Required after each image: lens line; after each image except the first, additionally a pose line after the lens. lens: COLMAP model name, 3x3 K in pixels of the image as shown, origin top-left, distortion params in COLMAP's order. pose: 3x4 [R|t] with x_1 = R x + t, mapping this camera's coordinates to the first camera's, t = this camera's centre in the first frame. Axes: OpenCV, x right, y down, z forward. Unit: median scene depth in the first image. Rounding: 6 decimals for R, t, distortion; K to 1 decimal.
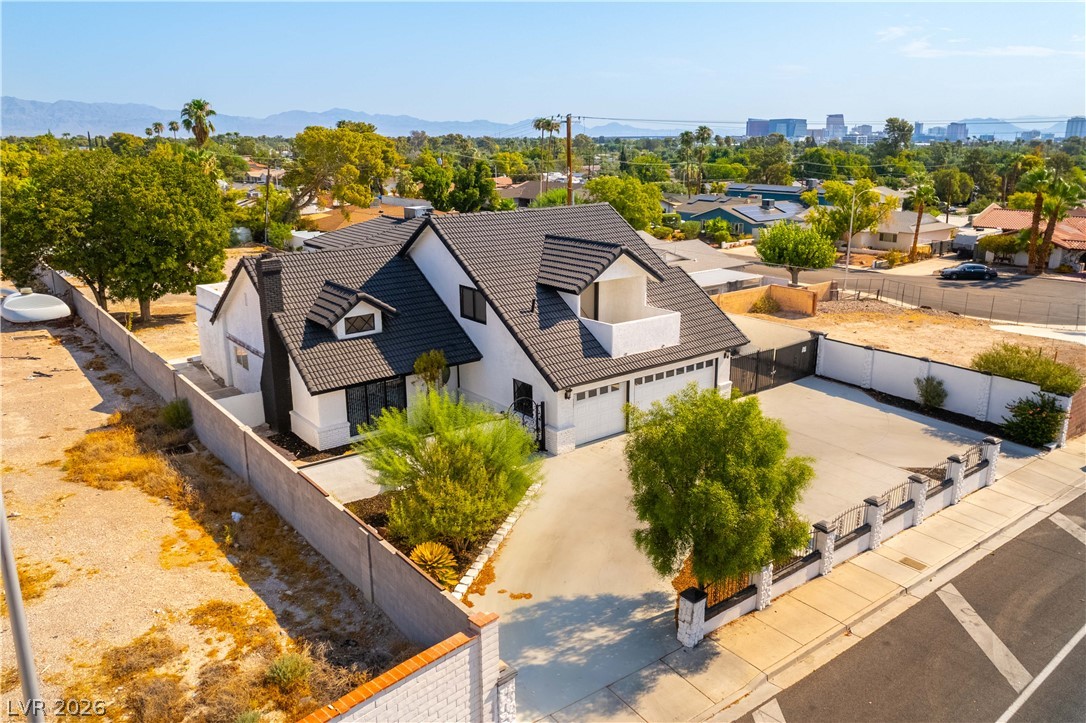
lens RADIAL K [[817.4, 0, 547.8], [0, 817.4, 359.0], [0, 0, 1]] dist [-0.086552, 0.107204]
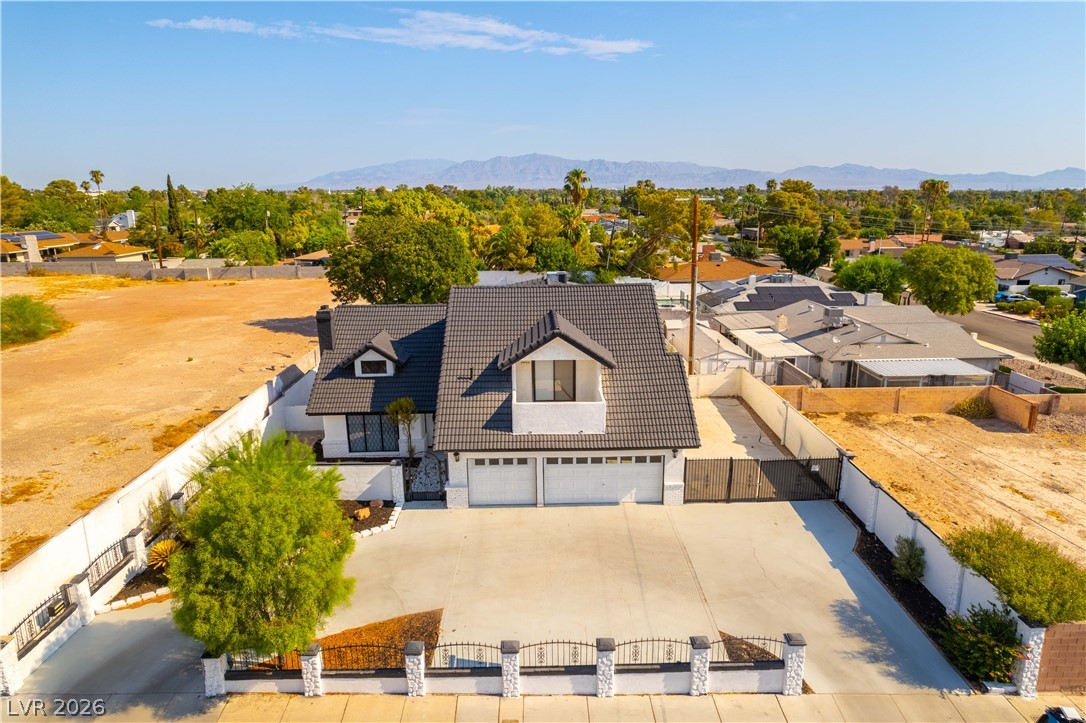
lens RADIAL K [[701.0, 0, 538.6], [0, 701.0, 363.6], [0, 0, 1]] dist [-0.078181, 0.085317]
pose [[0.793286, 0.141819, -0.592102, 0.625977], [-0.154115, 0.987595, 0.030067, -0.122495], [0.589021, 0.067400, 0.805302, 0.274495]]
